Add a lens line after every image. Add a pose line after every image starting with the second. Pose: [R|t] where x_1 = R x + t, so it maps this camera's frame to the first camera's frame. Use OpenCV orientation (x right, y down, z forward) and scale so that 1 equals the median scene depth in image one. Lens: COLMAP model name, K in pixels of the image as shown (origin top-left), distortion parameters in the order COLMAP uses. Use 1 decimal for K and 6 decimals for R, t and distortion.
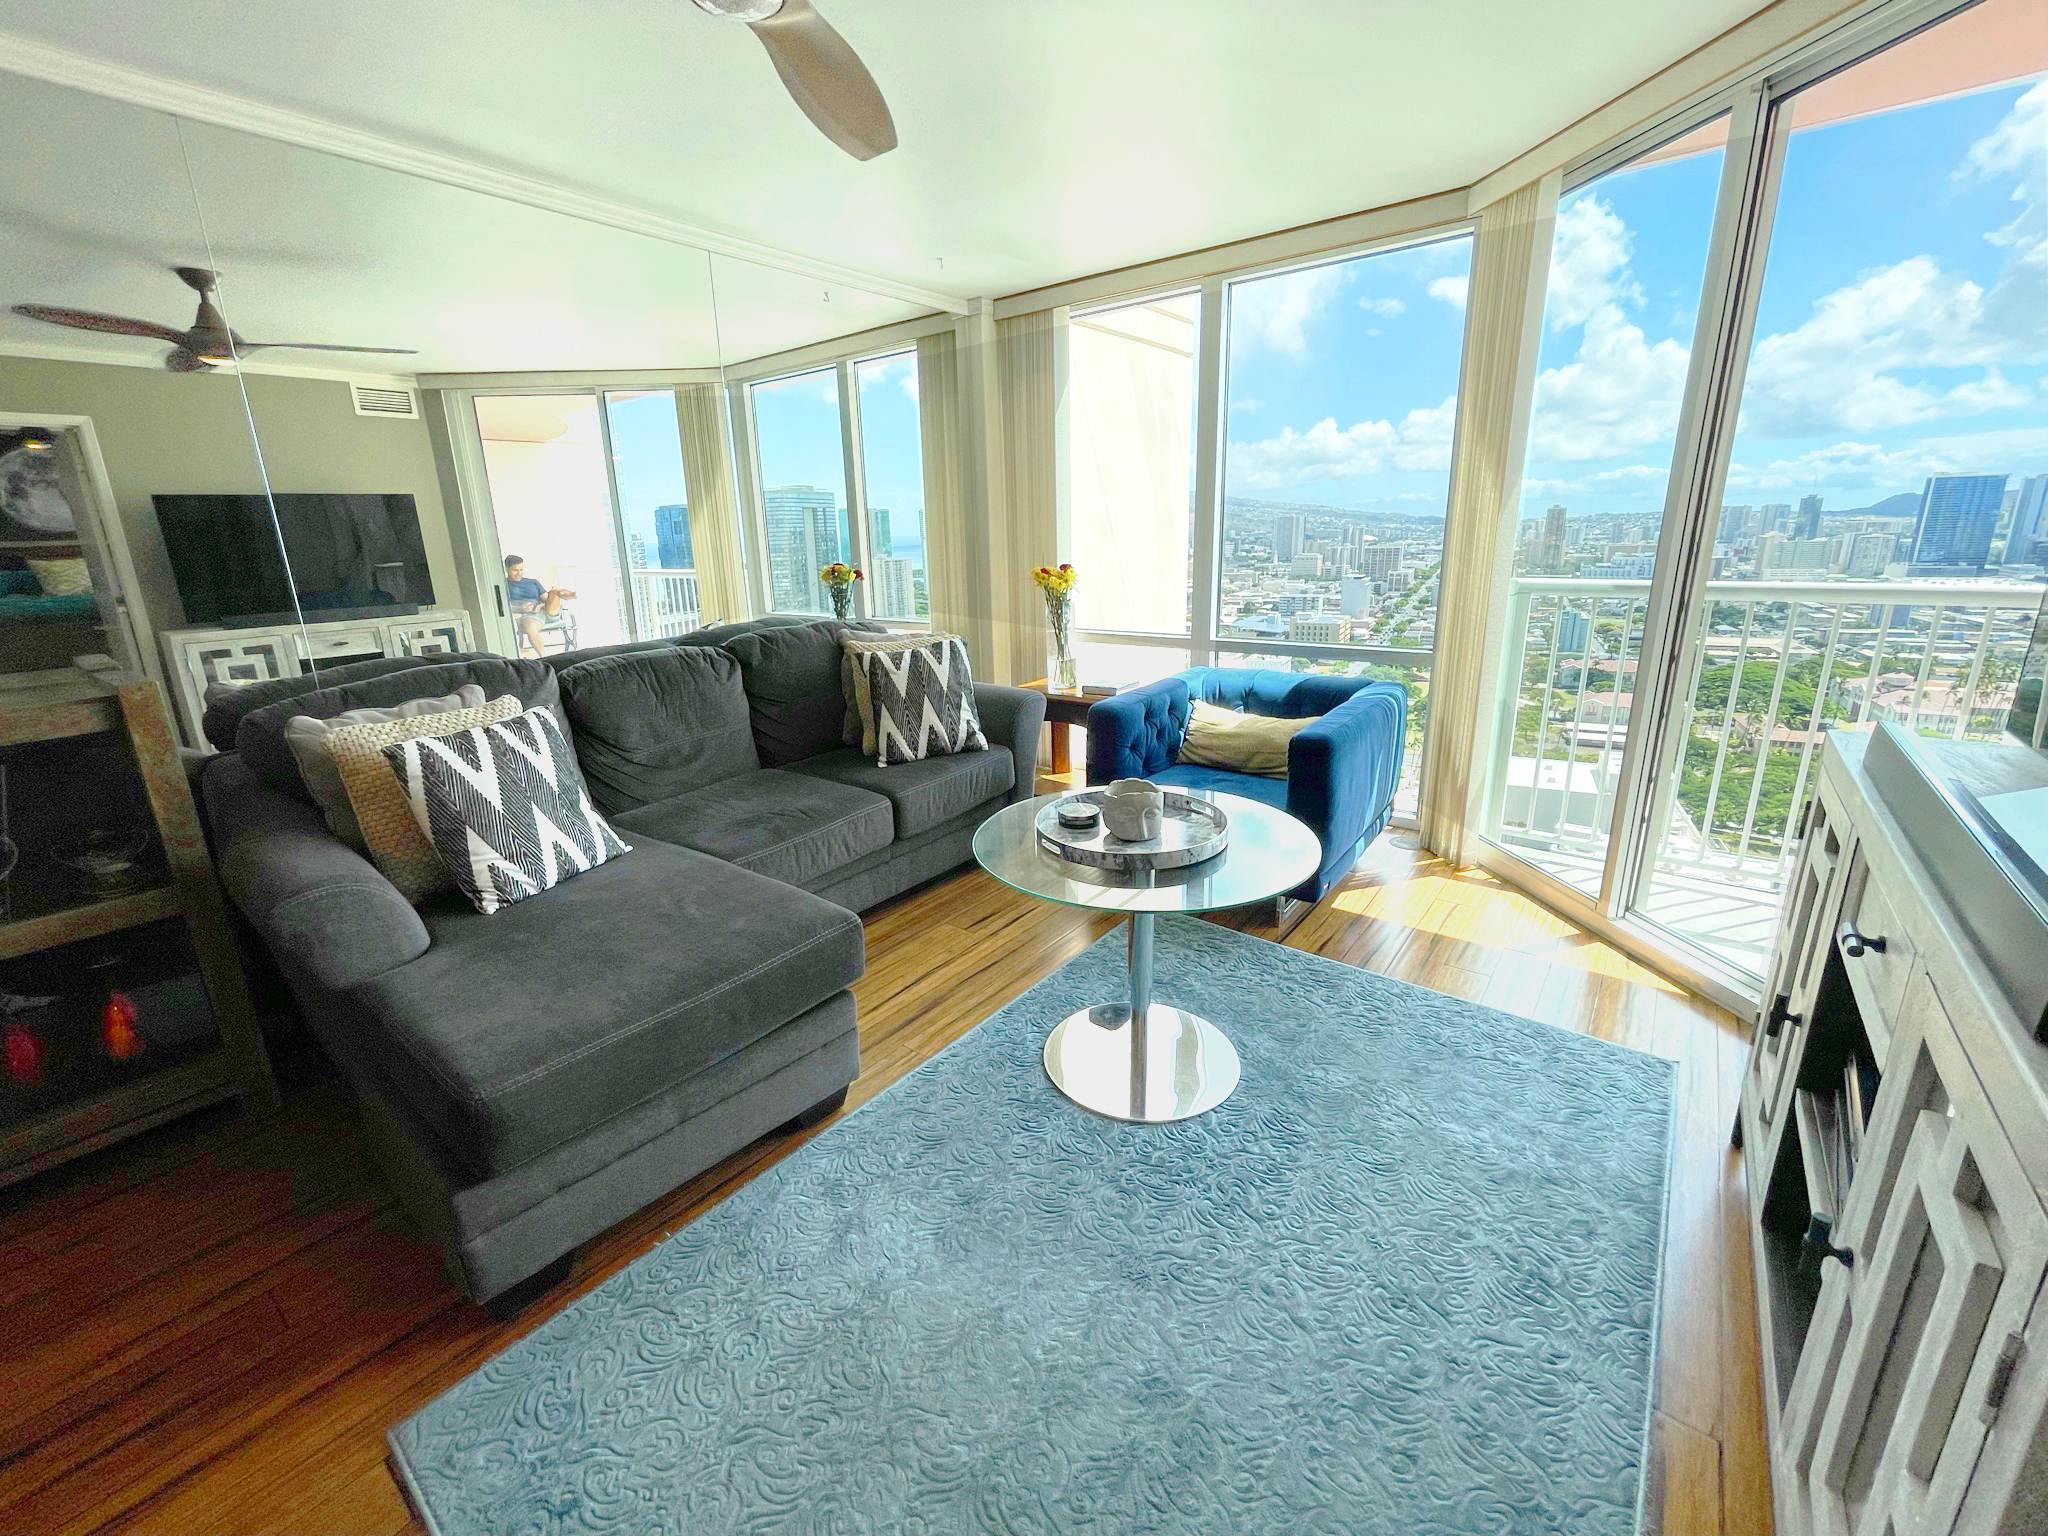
lens RADIAL K [[843.4, 0, 1012.1], [0, 843.4, 758.8], [0, 0, 1]] dist [-0.001315, 0.000212]
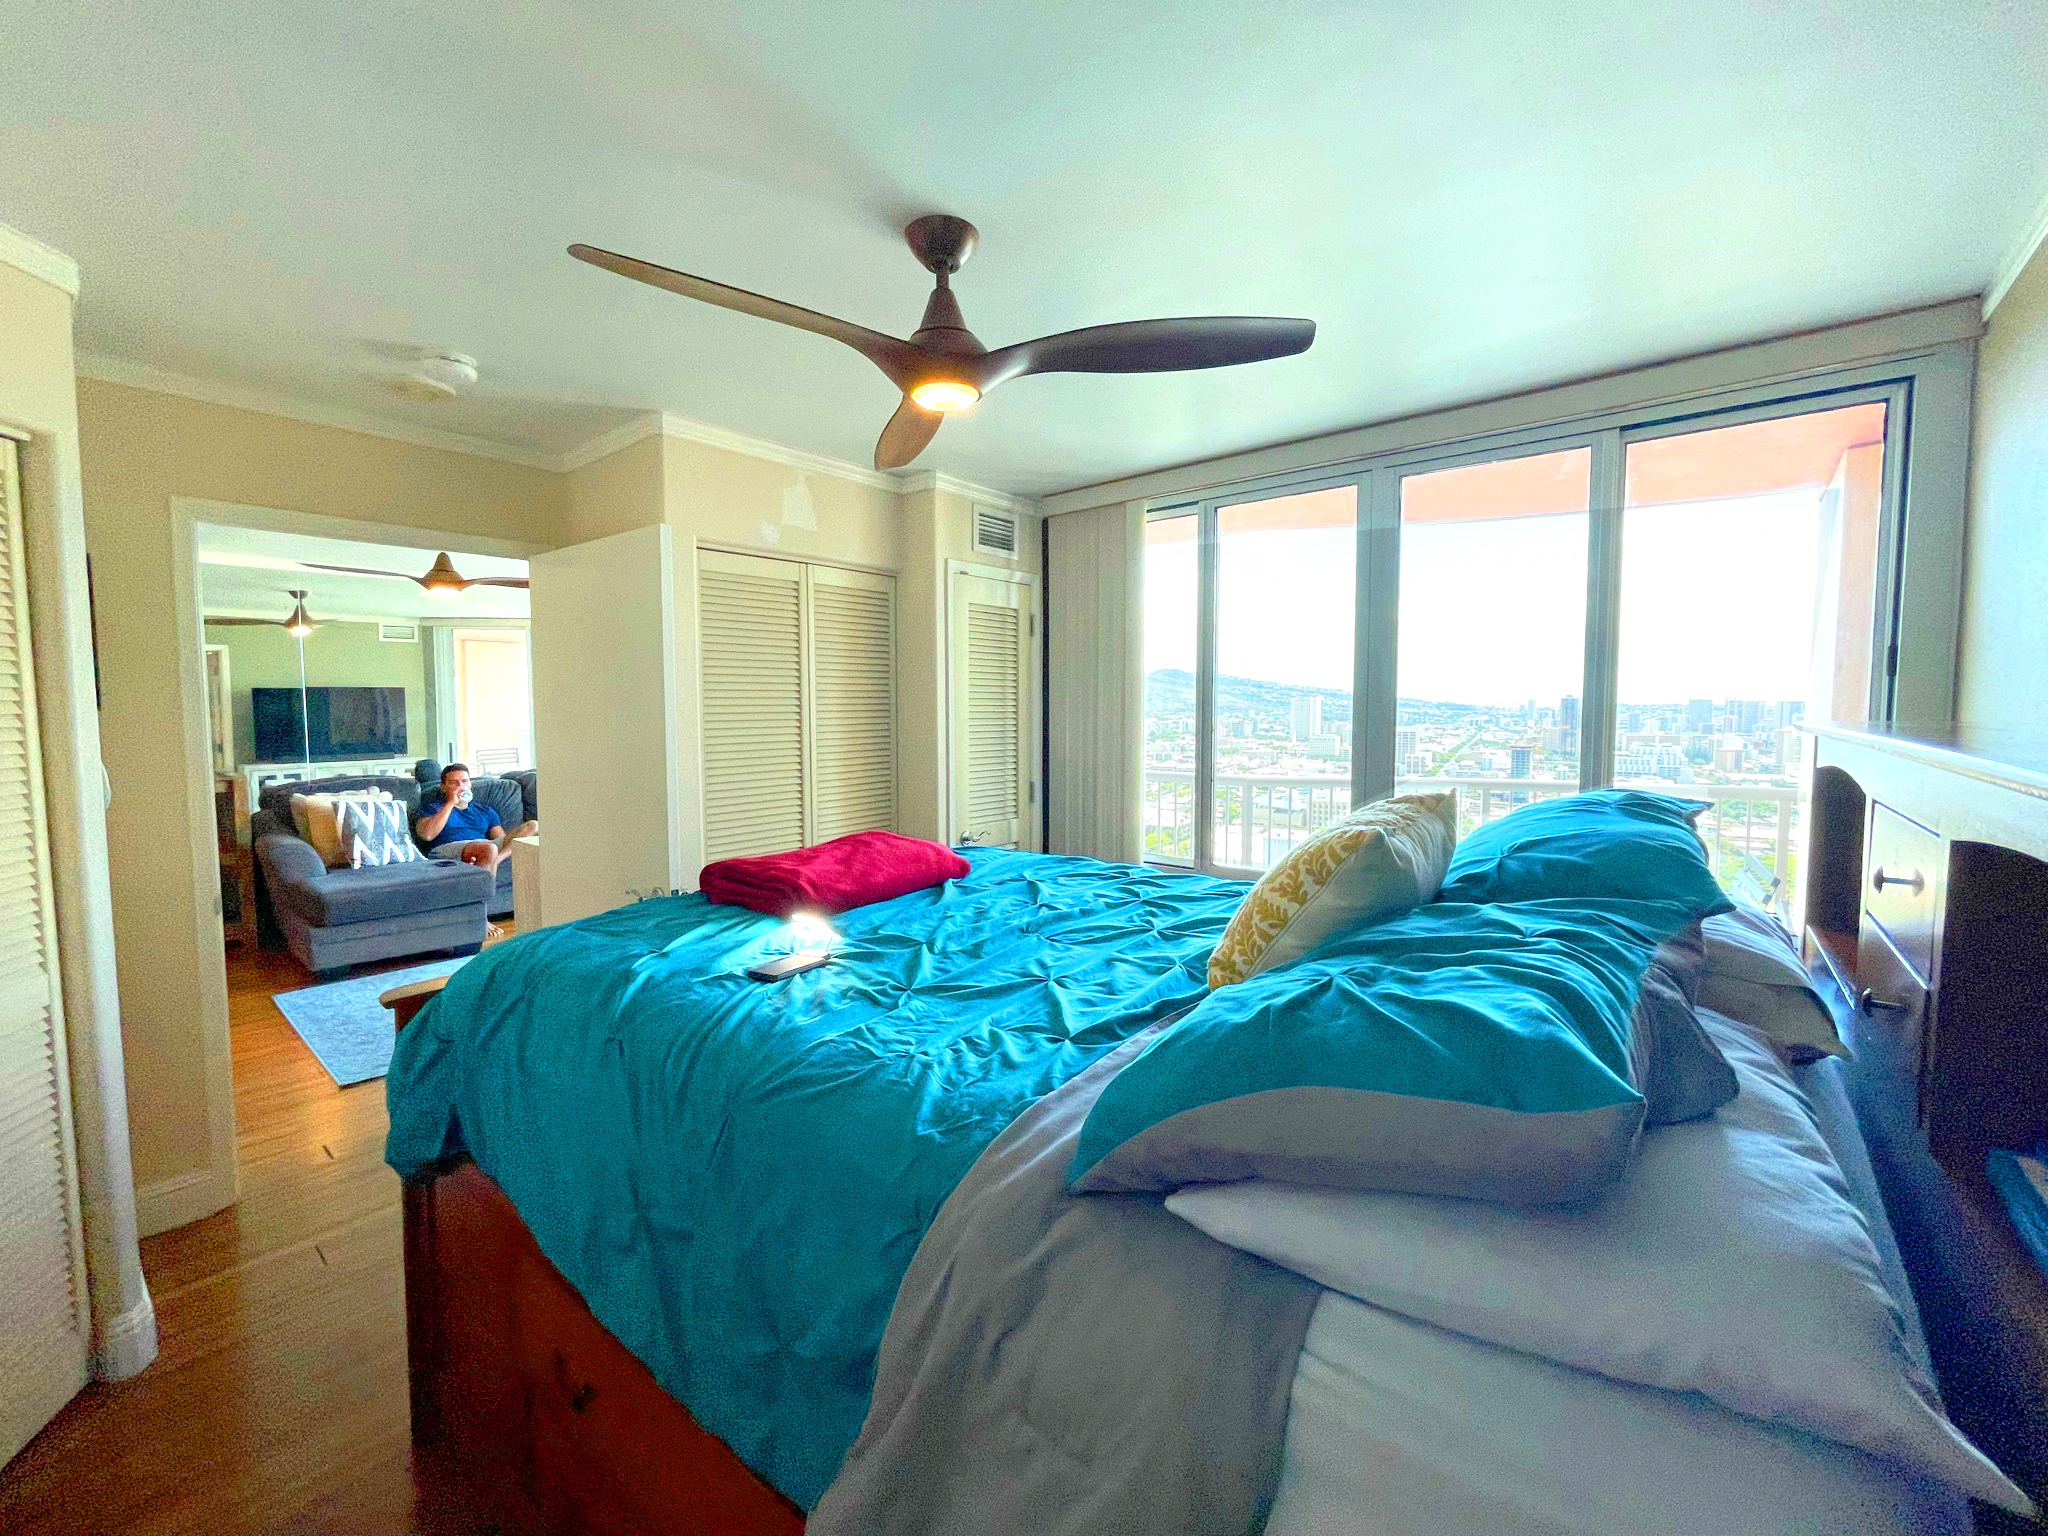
lens RADIAL K [[843.4, 0, 1012.1], [0, 843.4, 758.8], [0, 0, 1]] dist [-0.001315, 0.000212]
pose [[0.999128, 0.029590, -0.029469, 0.986246], [-0.034844, 0.979643, -0.197699, 0.198934], [0.023019, 0.198553, 0.979820, -1.043312]]
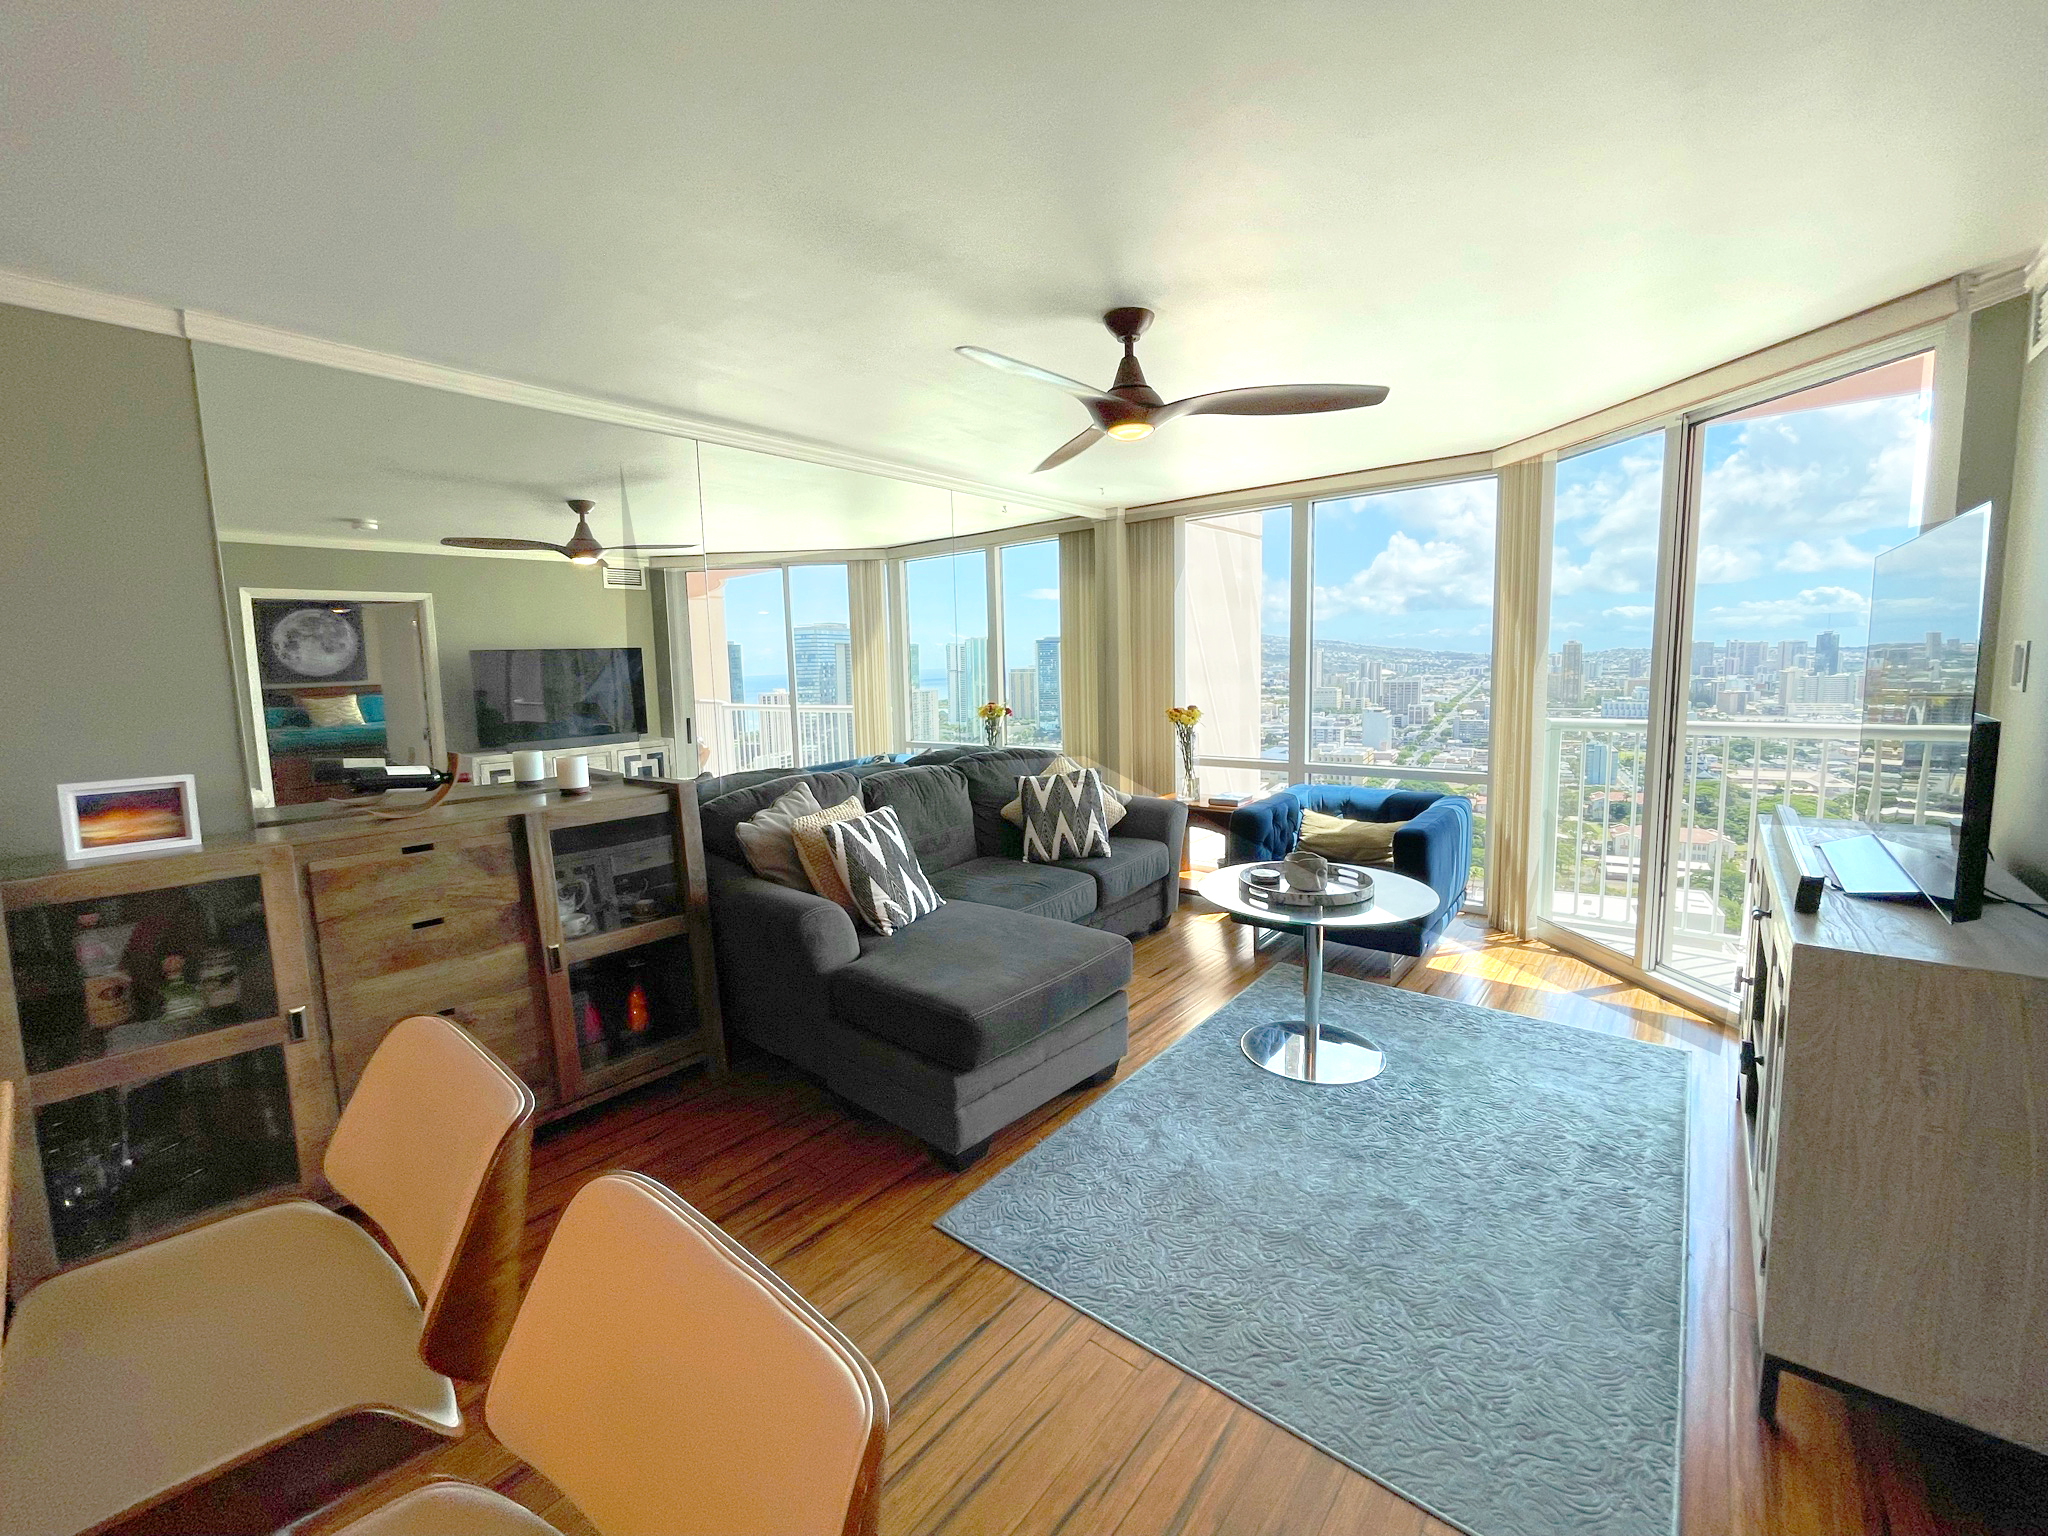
lens RADIAL K [[843.4, 0, 1012.1], [0, 843.4, 758.8], [0, 0, 1]] dist [-0.001315, 0.000212]
pose [[0.999622, 0.004963, -0.027034, -0.241058], [-0.009022, 0.988312, -0.152177, 0.067326], [0.025963, 0.152364, 0.987983, -0.370812]]
